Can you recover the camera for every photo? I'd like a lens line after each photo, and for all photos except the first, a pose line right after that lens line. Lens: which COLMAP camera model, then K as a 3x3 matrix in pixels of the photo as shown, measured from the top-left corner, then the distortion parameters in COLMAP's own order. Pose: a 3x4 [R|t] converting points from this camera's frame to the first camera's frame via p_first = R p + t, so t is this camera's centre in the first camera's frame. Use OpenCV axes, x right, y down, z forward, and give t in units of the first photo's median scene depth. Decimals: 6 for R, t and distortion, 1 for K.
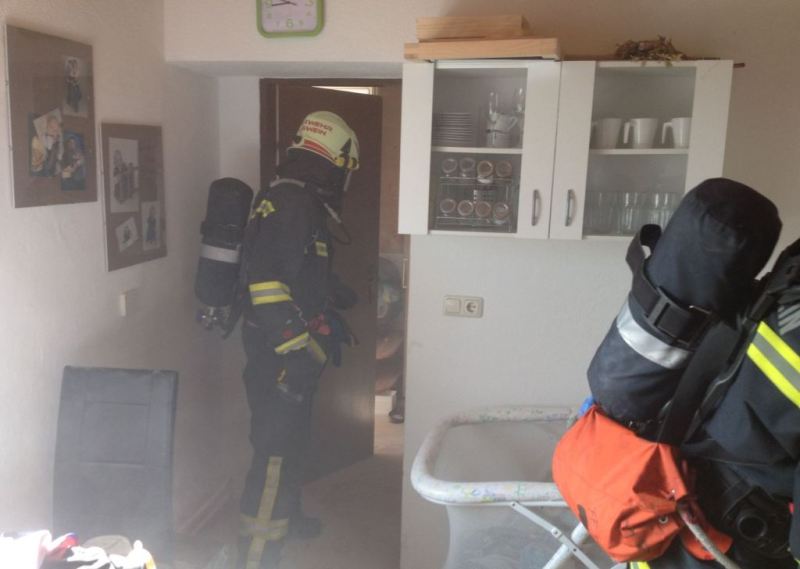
lens RADIAL K [[756.2, 0, 400.4], [0, 756.2, 299.6], [0, 0, 1]] dist [-0.005633, -0.137627]
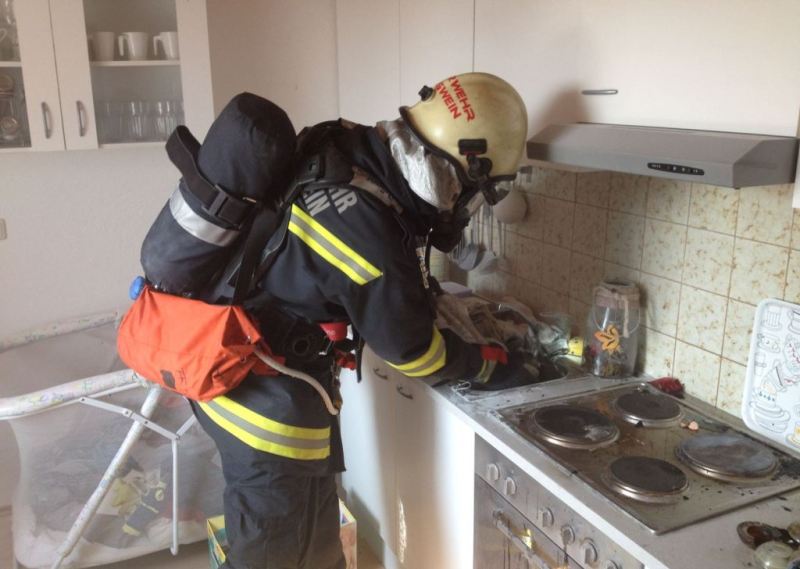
lens RADIAL K [[756.2, 0, 400.4], [0, 756.2, 299.6], [0, 0, 1]] dist [-0.005633, -0.137627]
pose [[0.759460, -0.187519, 0.622942, -0.148582], [0.101662, 0.980002, 0.171061, -0.008465], [-0.642562, -0.066585, 0.763335, -0.110807]]
